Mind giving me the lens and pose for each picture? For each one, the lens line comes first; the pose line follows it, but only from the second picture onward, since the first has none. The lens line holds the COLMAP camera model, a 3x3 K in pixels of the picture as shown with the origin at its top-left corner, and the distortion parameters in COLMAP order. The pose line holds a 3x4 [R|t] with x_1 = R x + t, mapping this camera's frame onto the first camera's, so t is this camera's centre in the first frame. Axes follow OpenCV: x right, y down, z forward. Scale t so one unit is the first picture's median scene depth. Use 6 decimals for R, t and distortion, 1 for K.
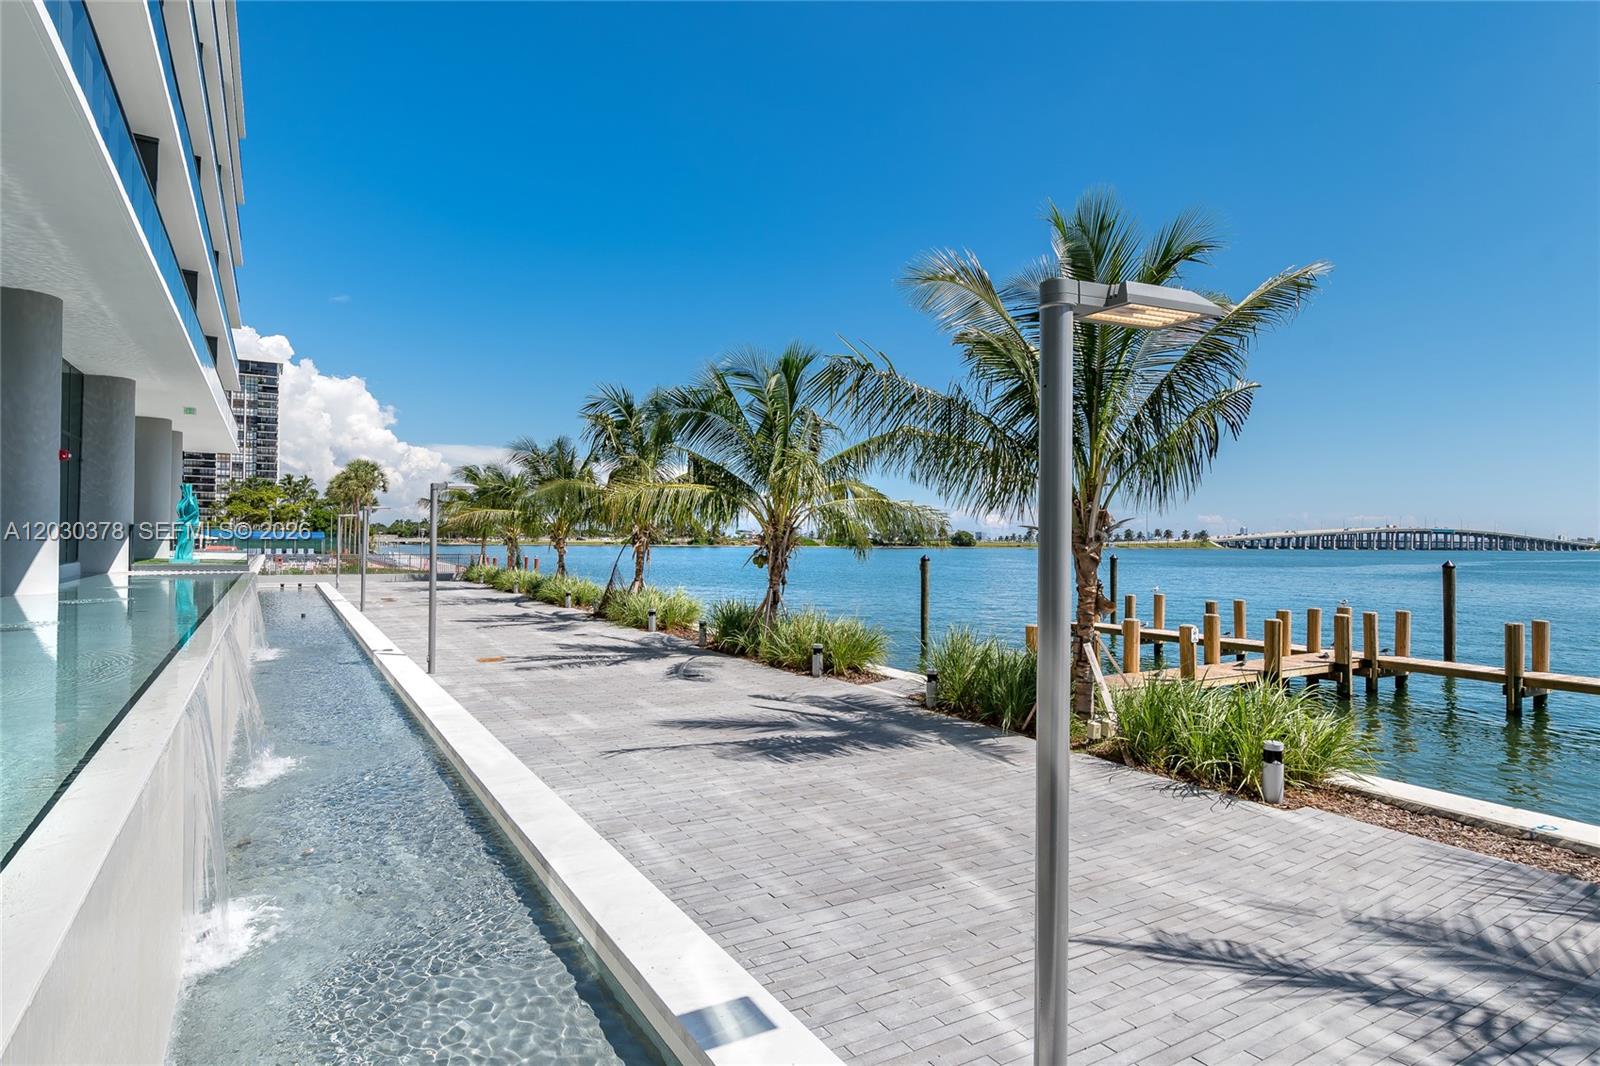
lens RADIAL K [[872.9, 0, 787.8], [0, 872.9, 532.4], [0, 0, 1]] dist [0.002687, -0.006469]
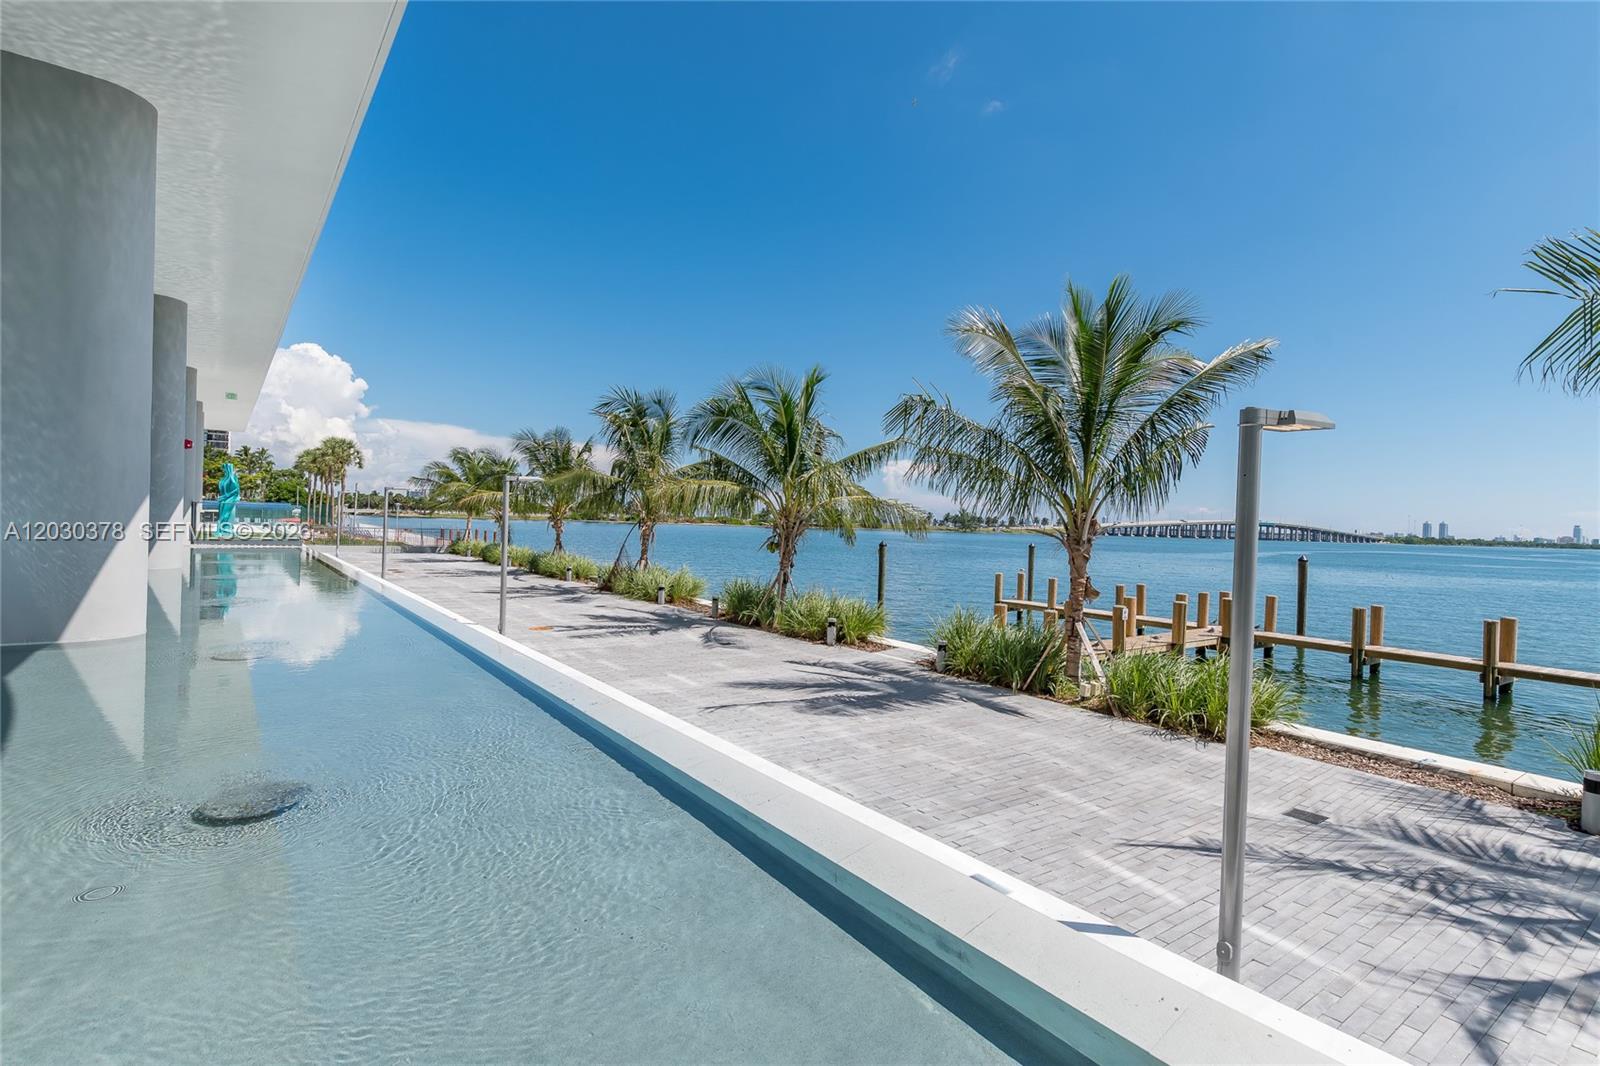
lens RADIAL K [[783.2, 0, 792.7], [0, 783.2, 527.1], [0, 0, 1]] dist [0.001015, 0.004399]
pose [[0.994569, 0.022591, 0.101596, -0.110492], [-0.024456, 0.999554, 0.017151, -0.012596], [-0.101164, -0.019542, 0.994678, -0.055834]]
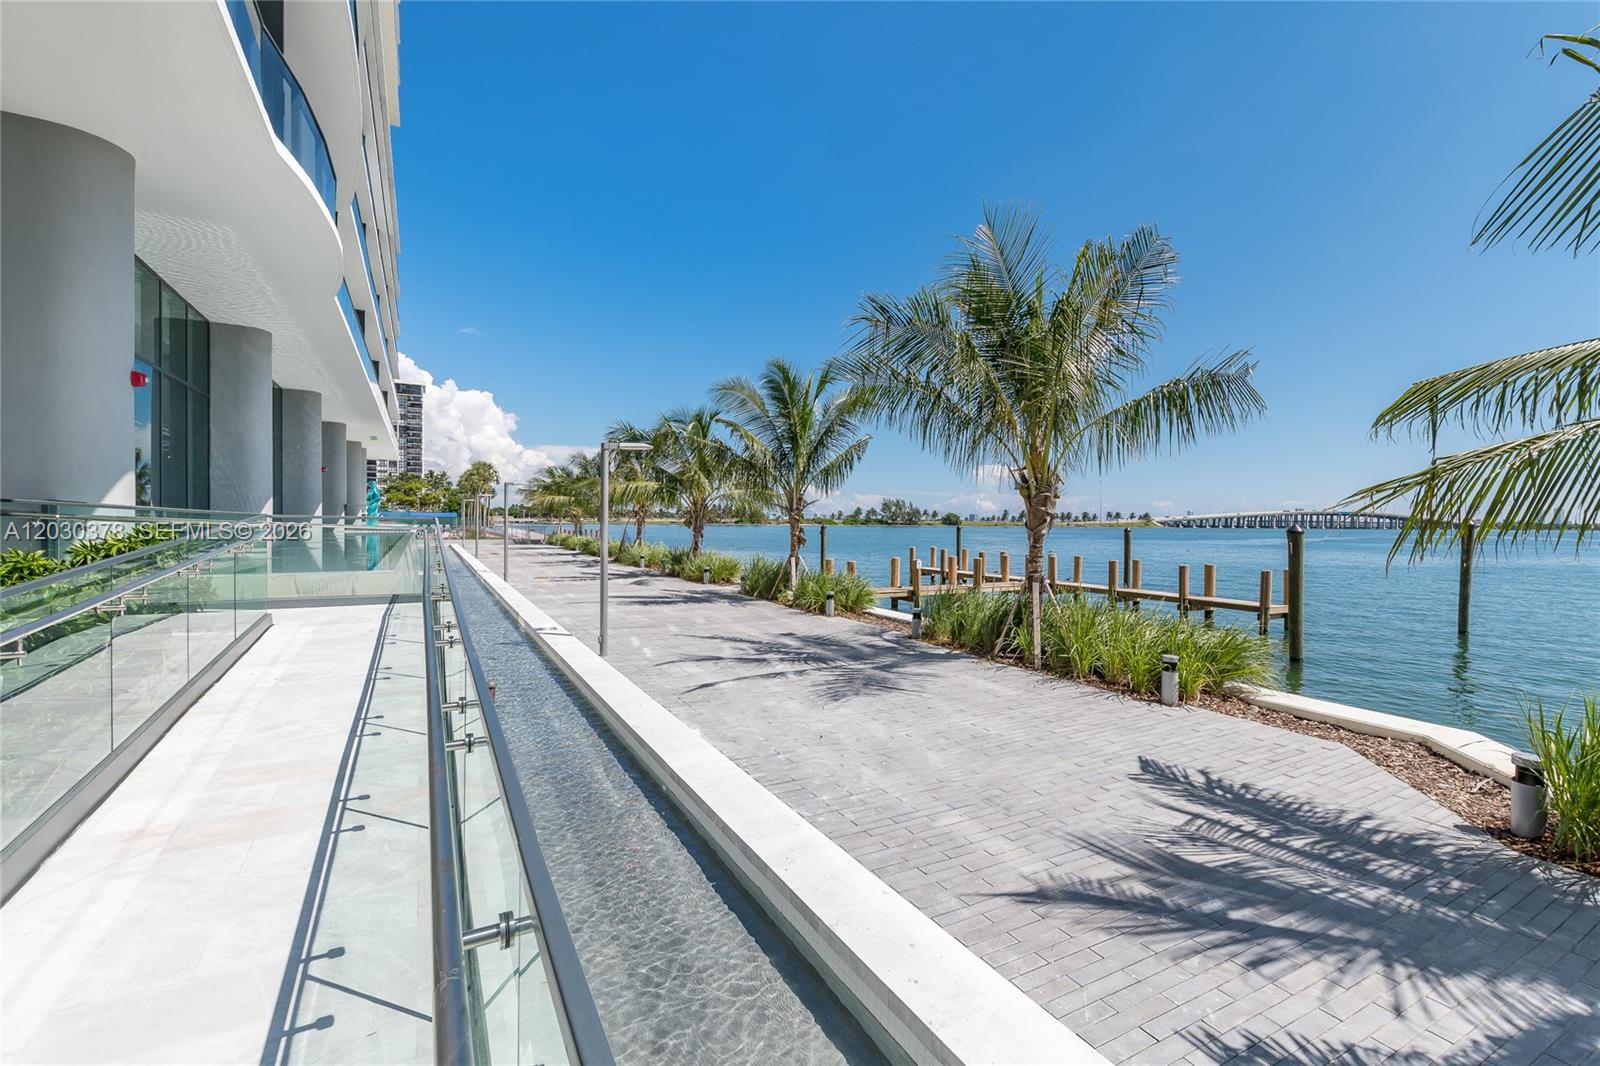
lens RADIAL K [[690.9, 0, 795.1], [0, 690.9, 526.4], [0, 0, 1]] dist [0.006132, -0.002704]
pose [[0.999379, 0.000862, -0.035219, 0.234653], [-0.000251, 0.999850, 0.017335, 0.011242], [0.035229, -0.017315, 0.999229, -0.414251]]
